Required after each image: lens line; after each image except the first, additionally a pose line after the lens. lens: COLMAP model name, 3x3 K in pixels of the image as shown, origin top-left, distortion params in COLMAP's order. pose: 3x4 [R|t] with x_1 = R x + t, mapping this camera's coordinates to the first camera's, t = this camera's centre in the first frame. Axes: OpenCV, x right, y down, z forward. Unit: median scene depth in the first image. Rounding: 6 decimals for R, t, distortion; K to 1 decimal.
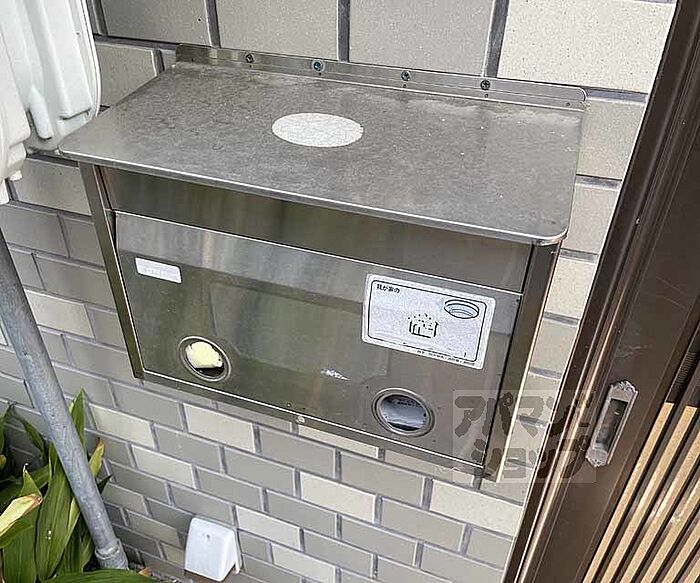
lens RADIAL K [[596.0, 0, 348.7], [0, 596.0, 289.8], [0, 0, 1]] dist [0.035186, -0.039596]
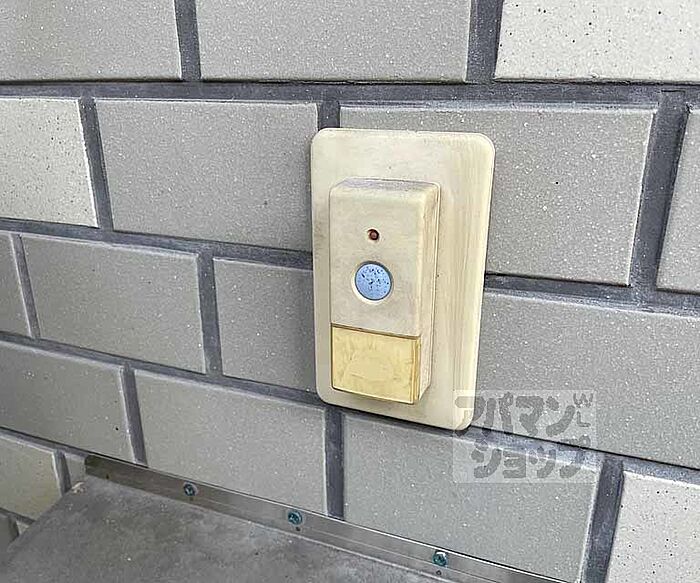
lens RADIAL K [[596.0, 0, 352.6], [0, 596.0, 289.0], [0, 0, 1]] dist [0.035186, -0.039596]
pose [[0.999605, -0.004242, -0.027783, 0.025528], [-0.003026, 0.966554, -0.256445, -0.429480], [0.027942, 0.256427, 0.966160, 0.338949]]
